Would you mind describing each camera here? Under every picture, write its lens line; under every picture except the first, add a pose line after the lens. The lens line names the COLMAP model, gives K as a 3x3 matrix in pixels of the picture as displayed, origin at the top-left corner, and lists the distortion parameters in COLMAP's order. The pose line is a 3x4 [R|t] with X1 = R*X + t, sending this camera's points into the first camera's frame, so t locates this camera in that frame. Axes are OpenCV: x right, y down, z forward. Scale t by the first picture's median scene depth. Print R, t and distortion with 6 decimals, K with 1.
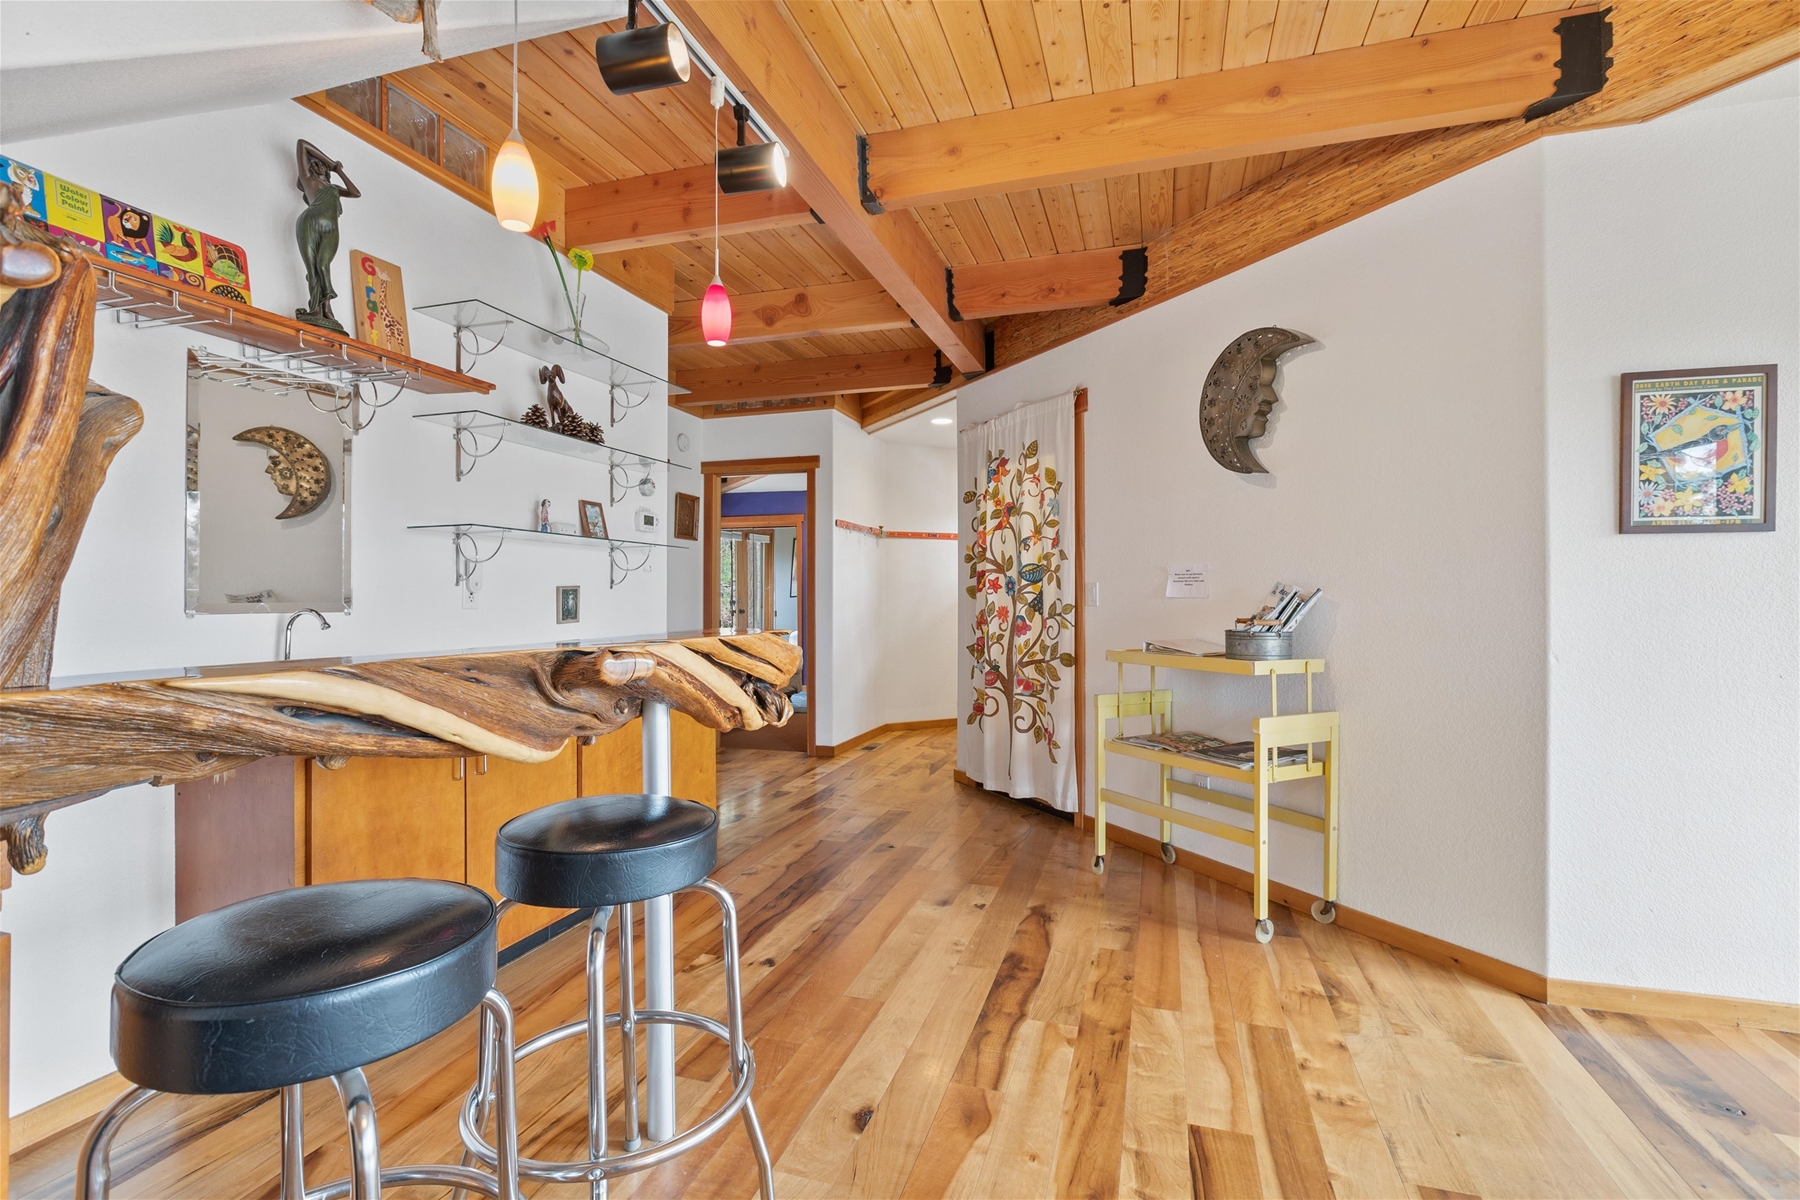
lens RADIAL K [[831.1, 0, 895.4], [0, 831.1, 592.1], [0, 0, 1]] dist [0.005417, 0.000641]
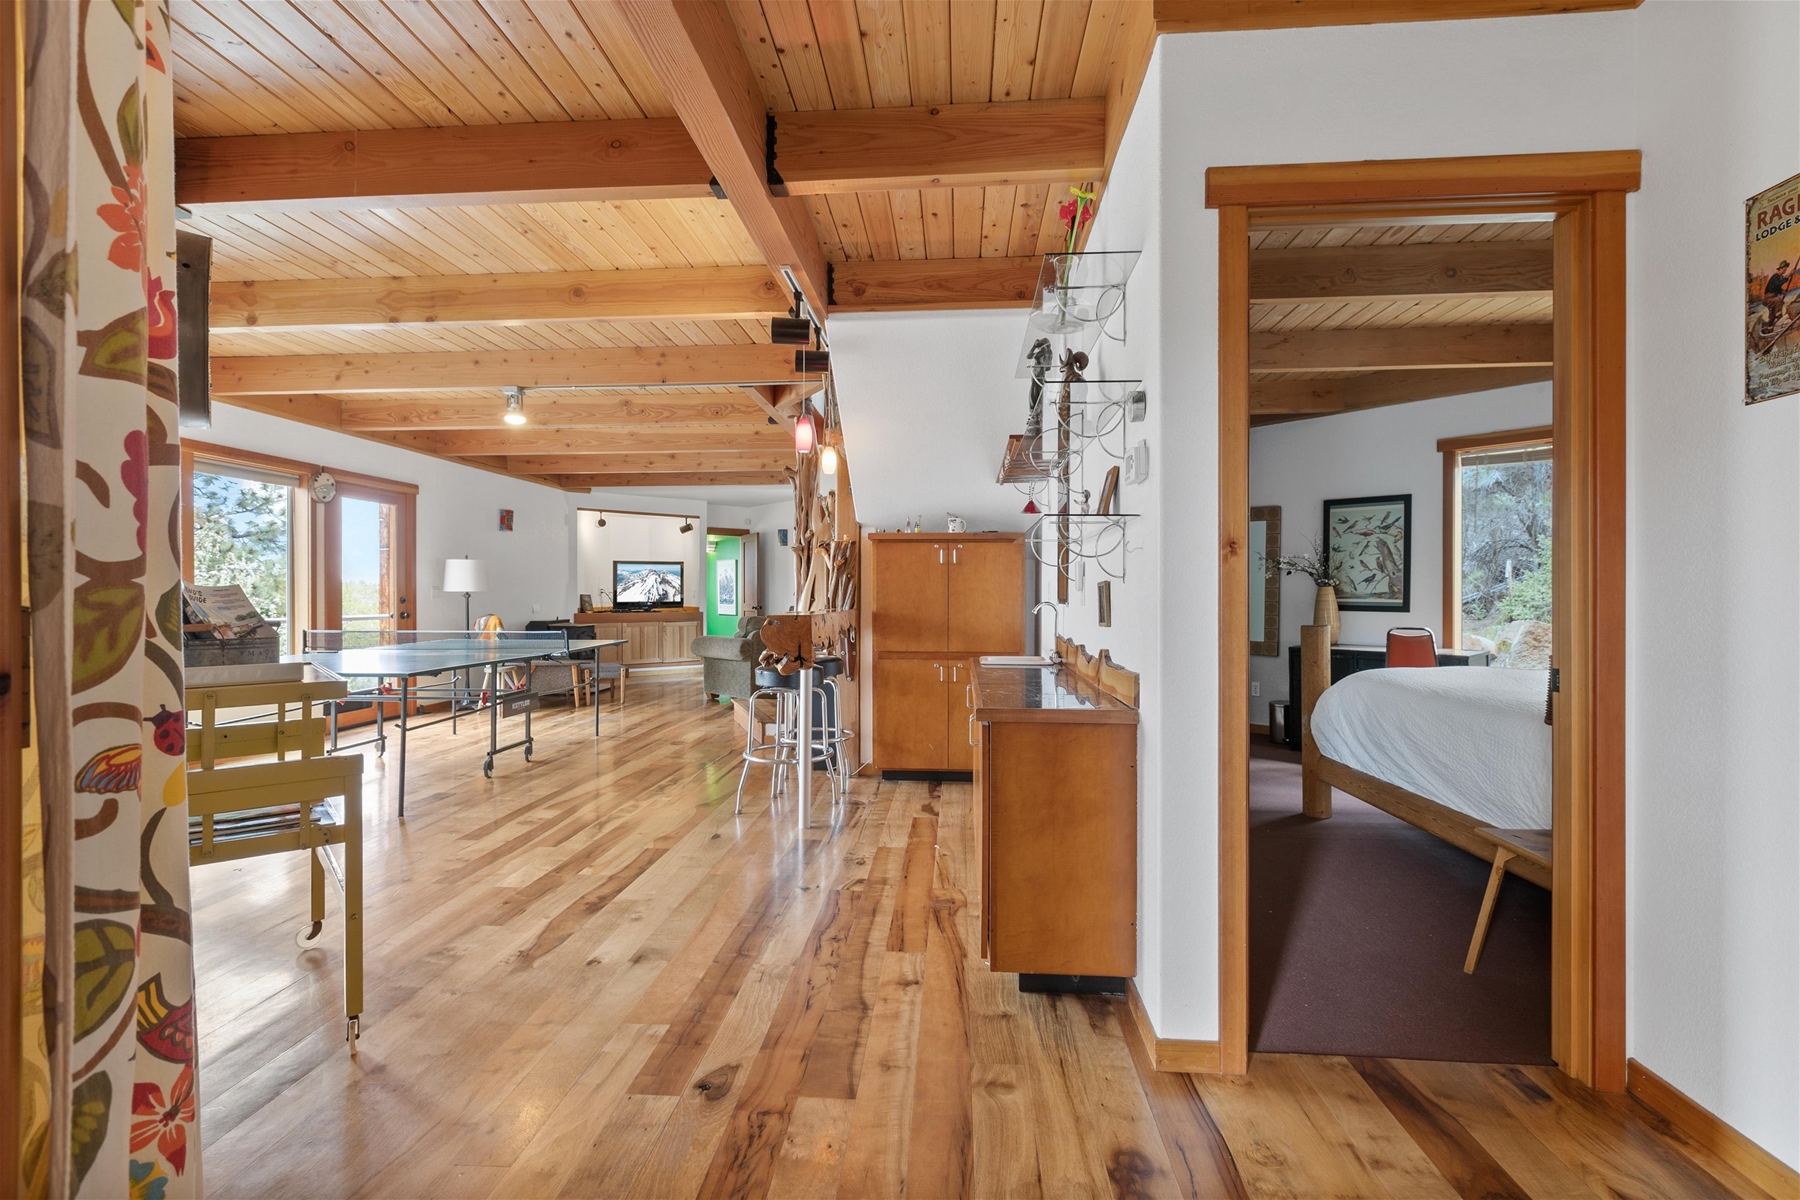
lens RADIAL K [[831.1, 0, 895.4], [0, 831.1, 592.1], [0, 0, 1]] dist [0.005417, 0.000641]
pose [[-0.973986, 0.000192, -0.226610, -0.003551], [0.000799, 0.999996, -0.002587, 0.006762], [0.226608, -0.002701, -0.973982, 1.833268]]
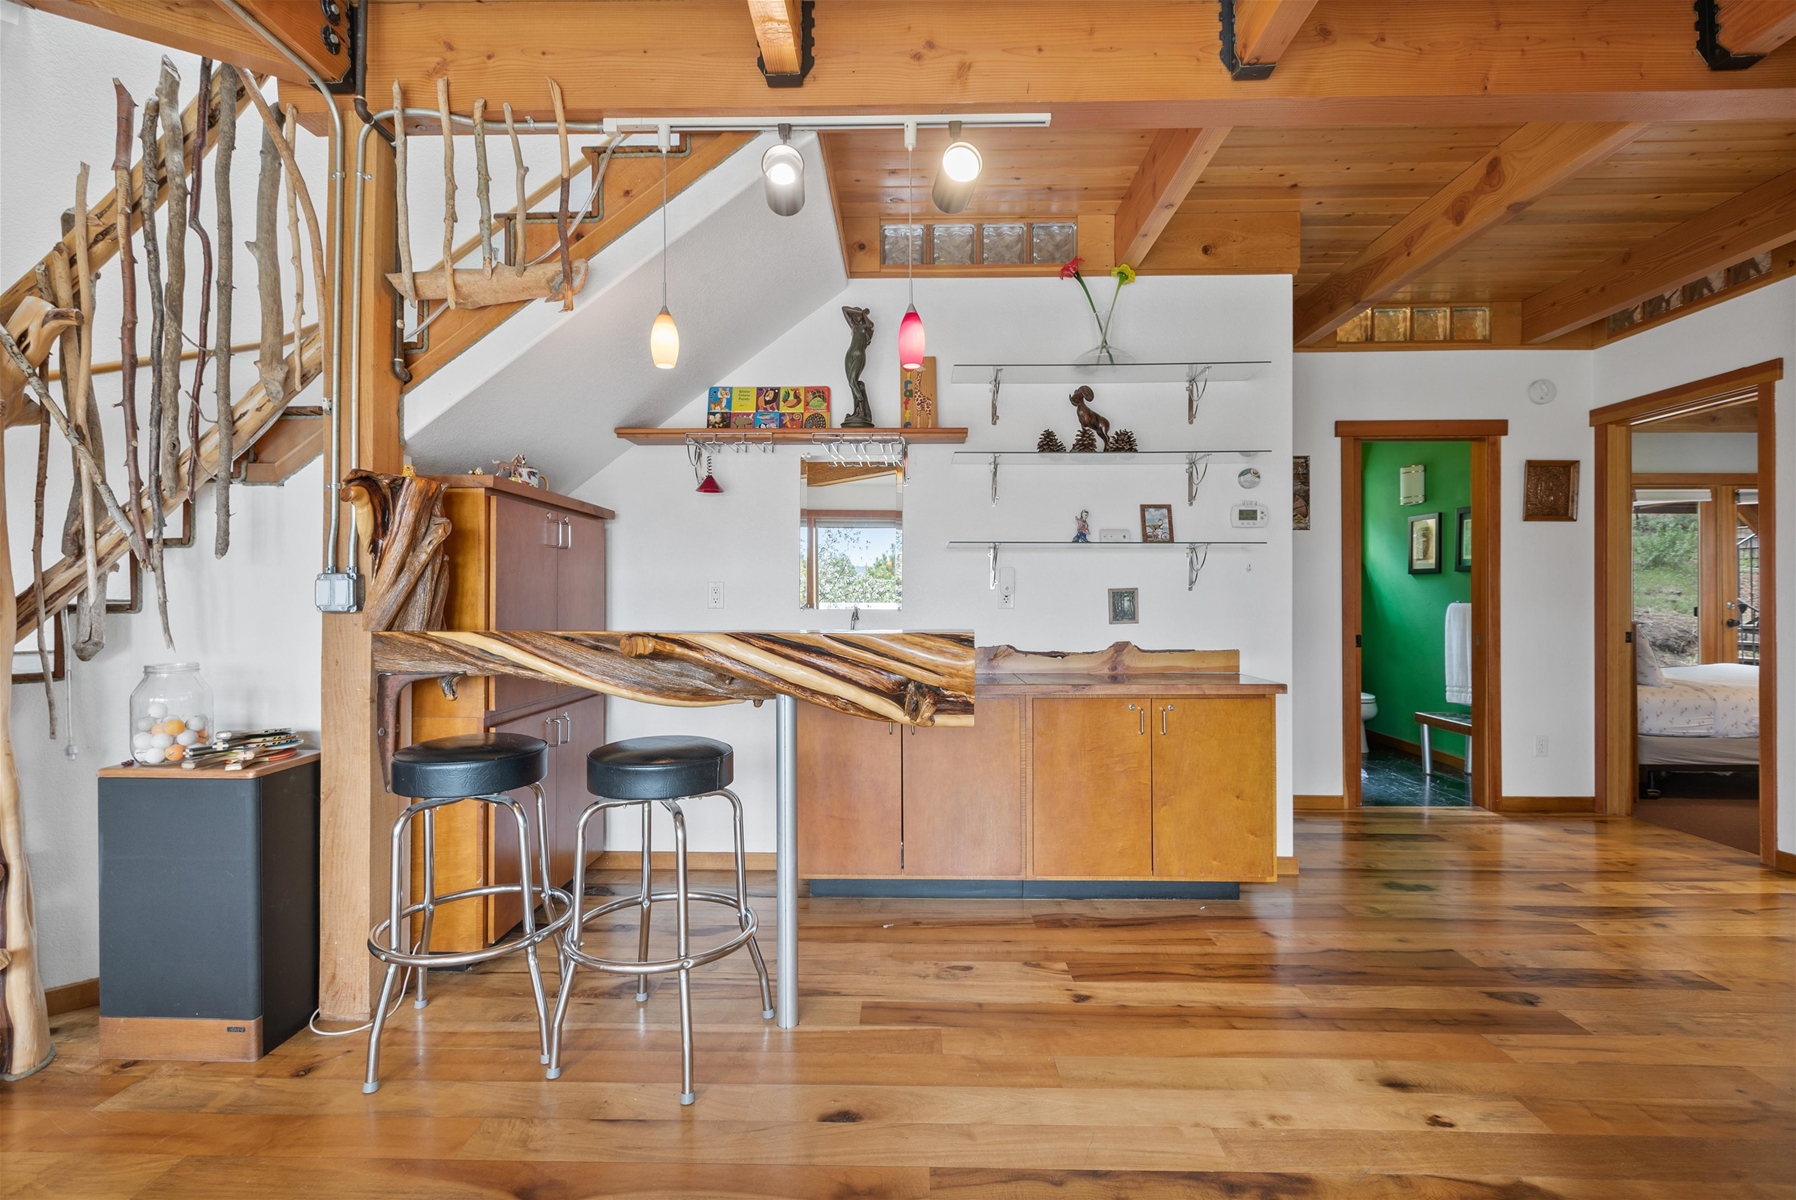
lens RADIAL K [[809.2, 0, 898.0], [0, 809.2, 600.0], [0, 0, 1]] dist [-0.000323, -0.000236]
pose [[0.284429, 0.002974, -0.958692, 0.528665], [0.005203, 0.999976, 0.004646, 0.000840], [0.958683, -0.006309, 0.284407, 0.455413]]
